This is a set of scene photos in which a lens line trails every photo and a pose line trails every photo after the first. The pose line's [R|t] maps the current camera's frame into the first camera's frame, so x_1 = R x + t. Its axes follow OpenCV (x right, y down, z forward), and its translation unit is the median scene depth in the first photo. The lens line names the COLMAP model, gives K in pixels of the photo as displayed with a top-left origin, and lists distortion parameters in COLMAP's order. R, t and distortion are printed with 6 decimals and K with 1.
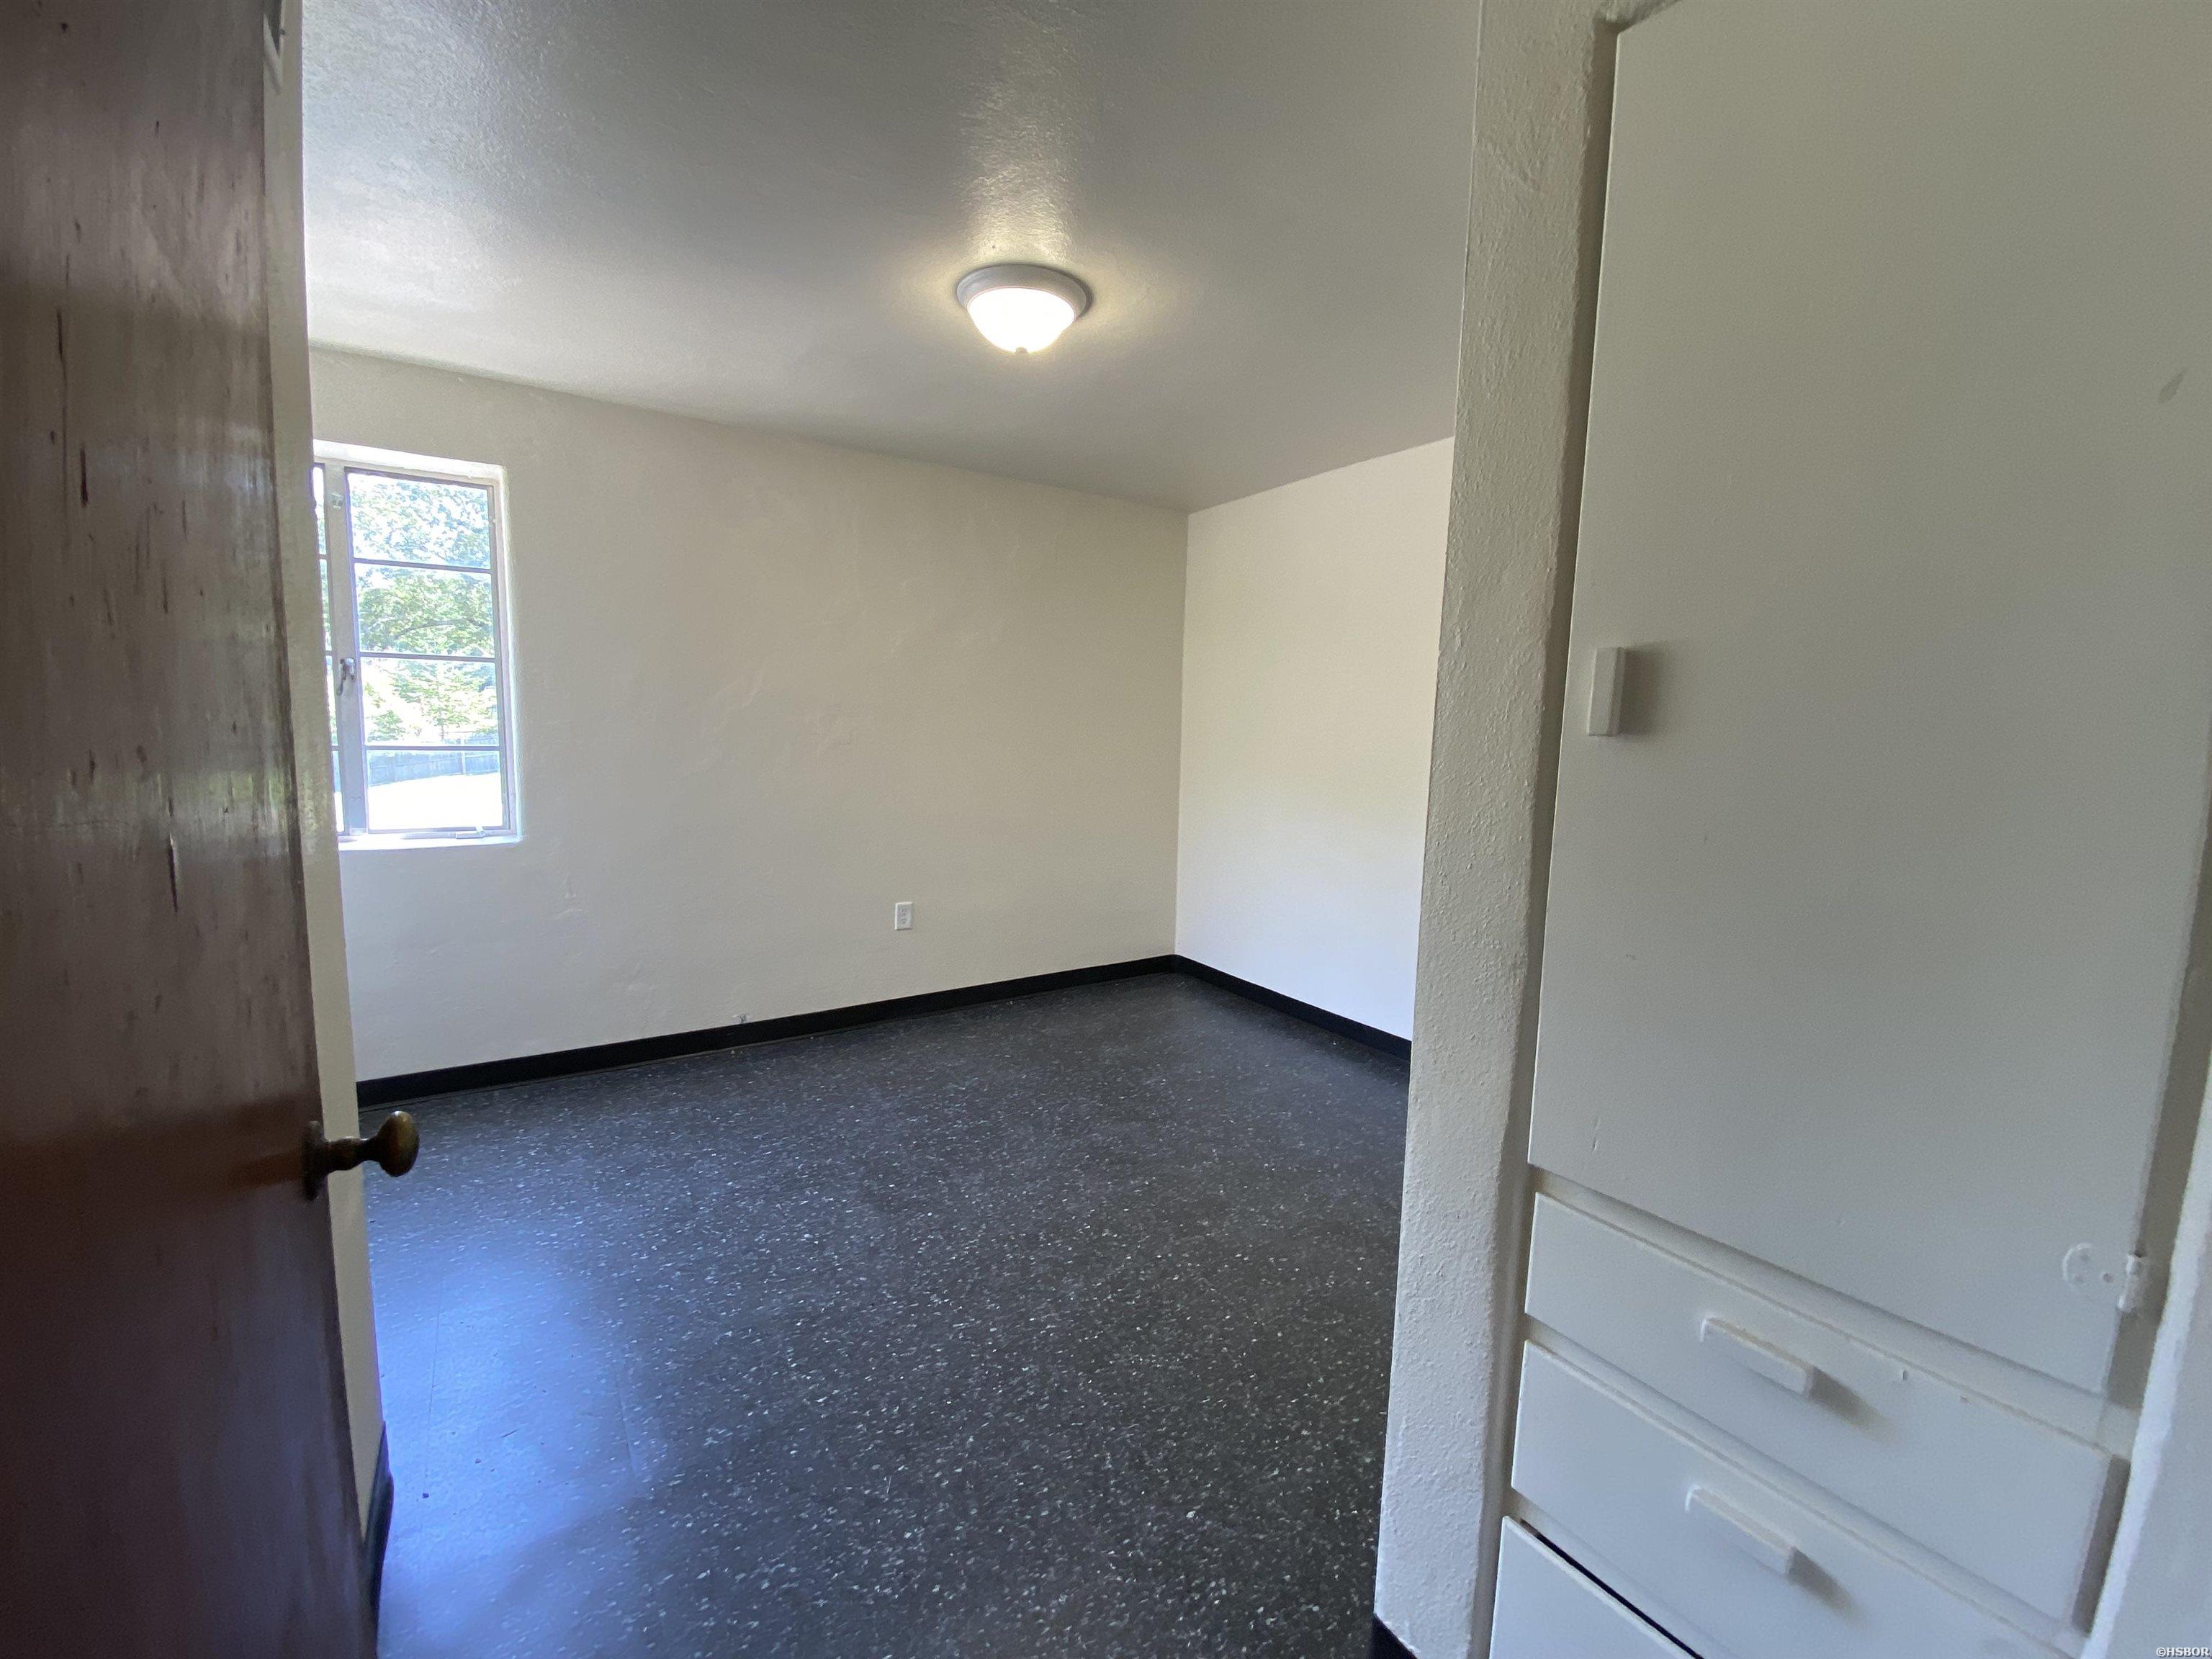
lens RADIAL K [[901.2, 0, 1105.1], [0, 901.2, 835.1], [0, 0, 1]] dist [-0.002504, -0.000539]
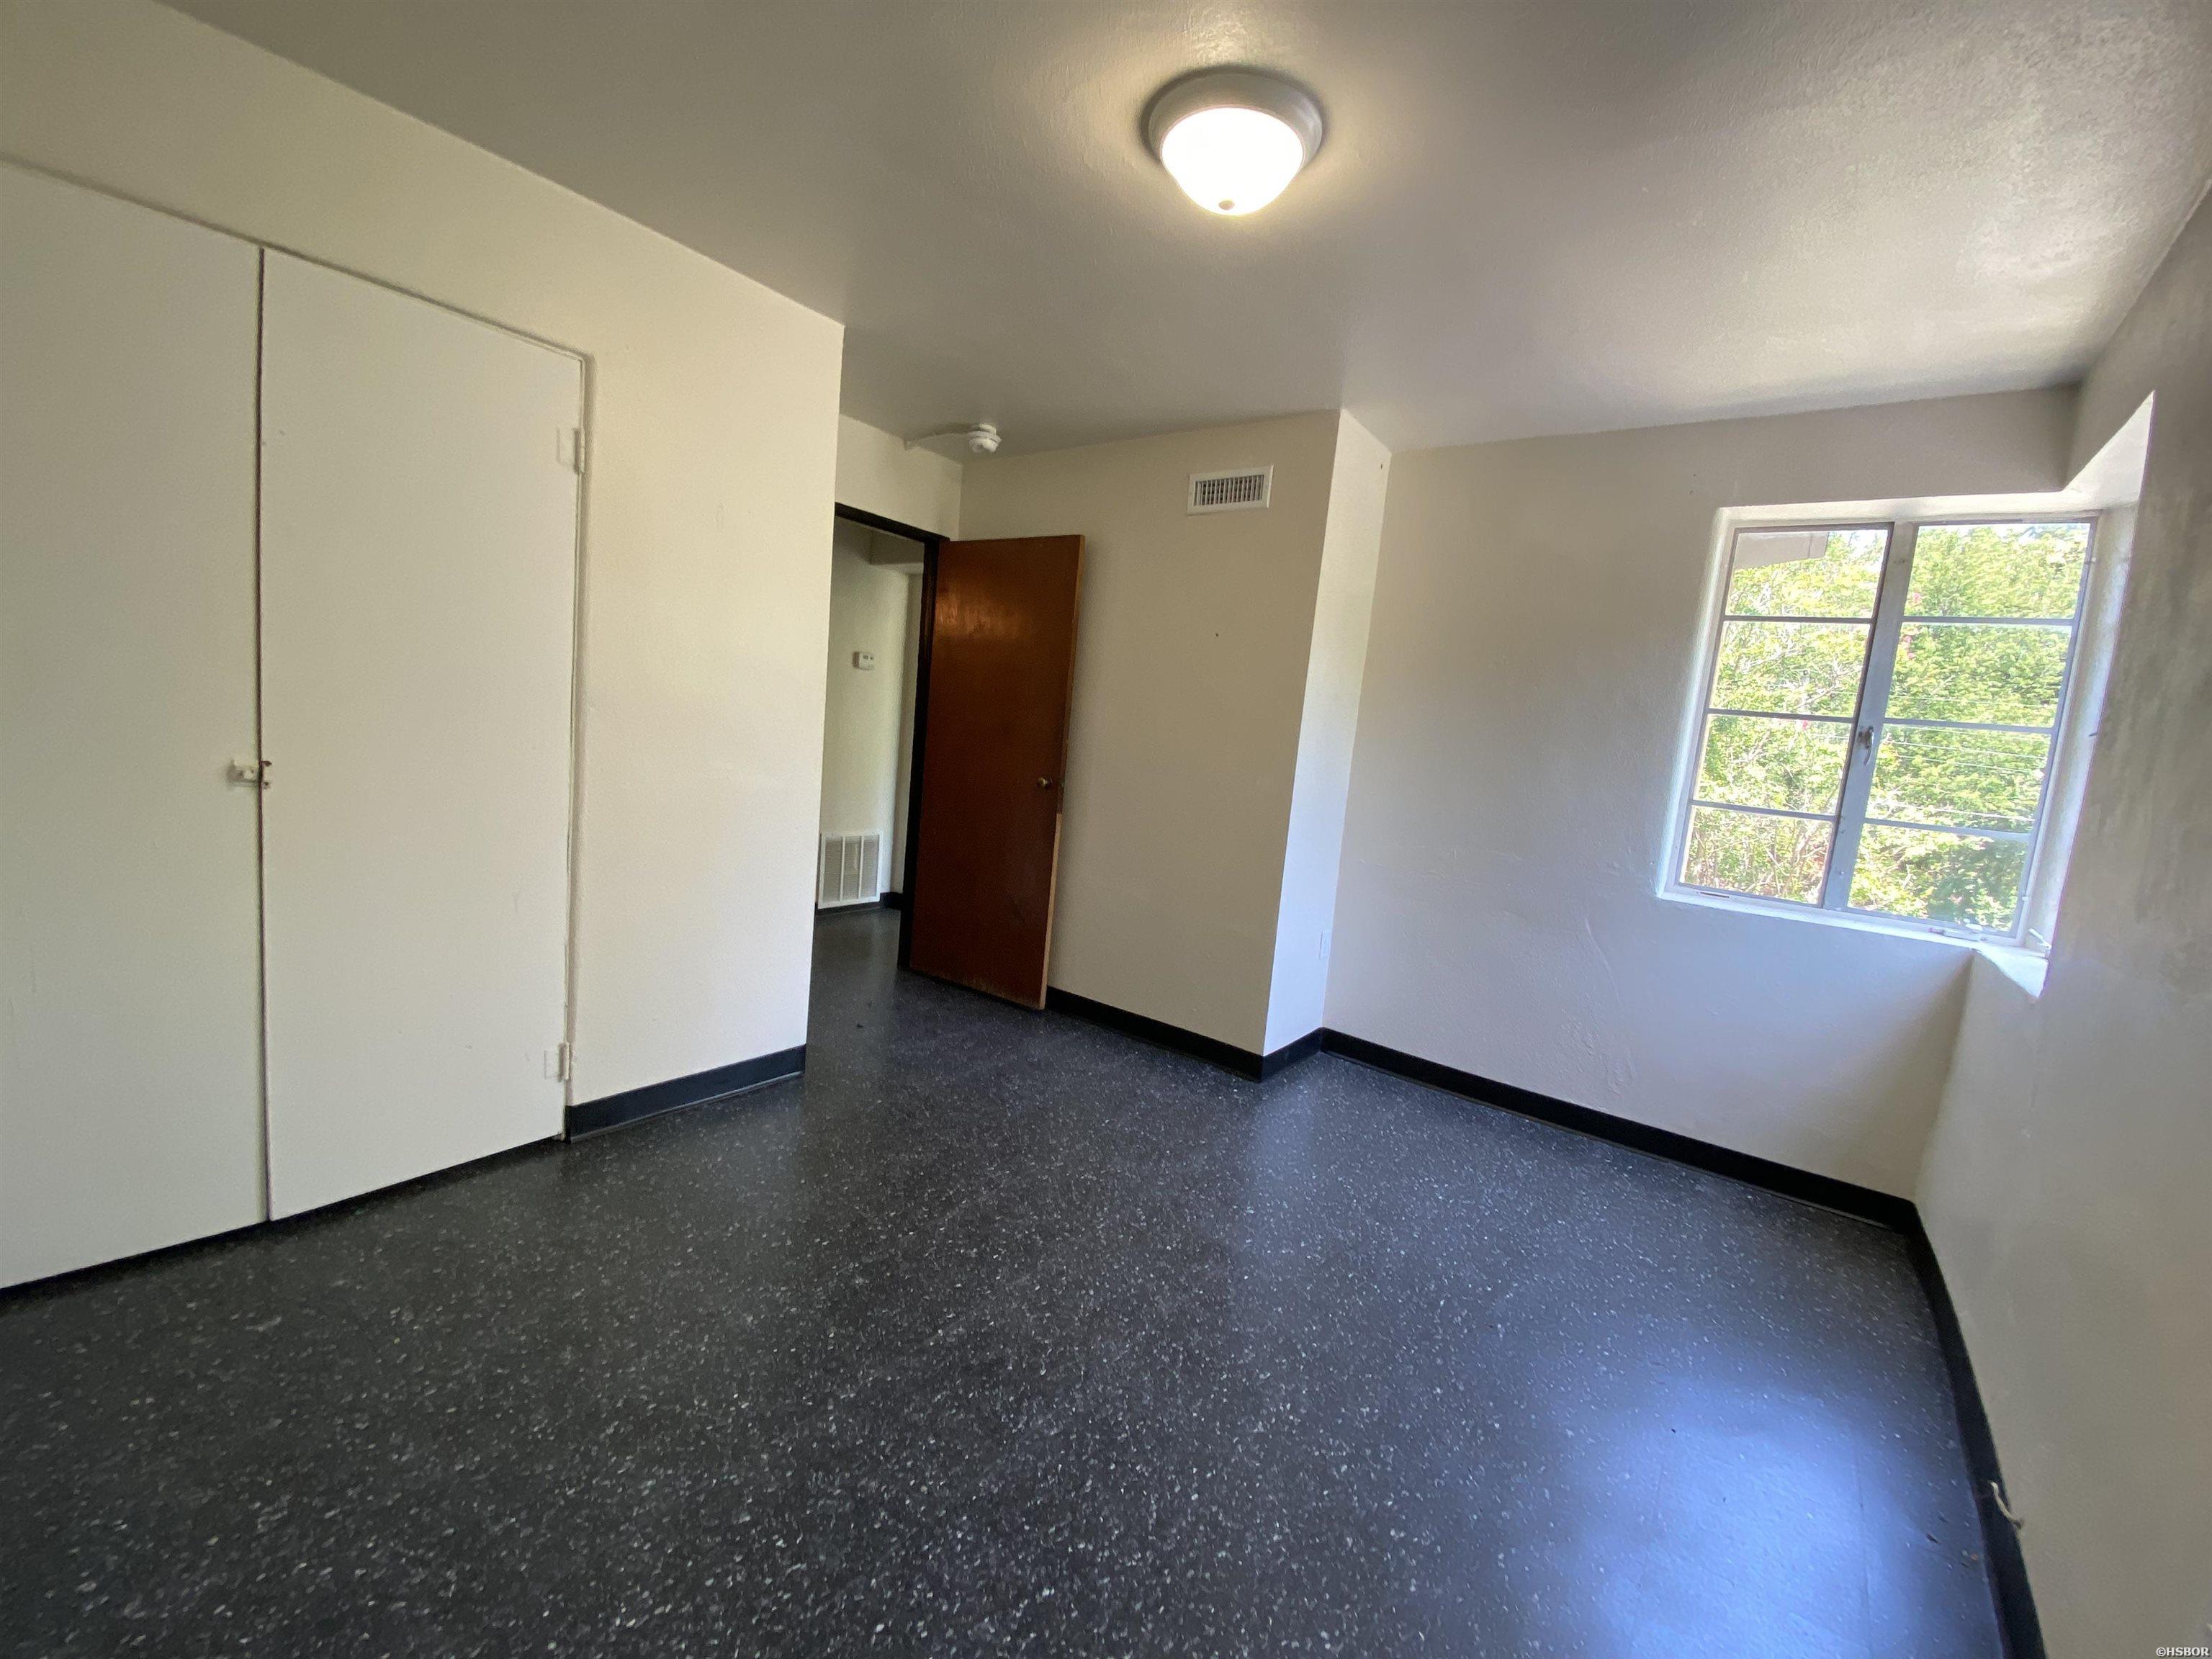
lens RADIAL K [[901.2, 0, 1106.9], [0, 901.2, 825.3], [0, 0, 1]] dist [-0.002504, -0.000539]
pose [[-0.937907, -0.072545, -0.339217, 0.211513], [-0.150616, 0.966066, 0.209837, -0.182289], [0.312484, 0.247899, -0.917006, 1.749468]]
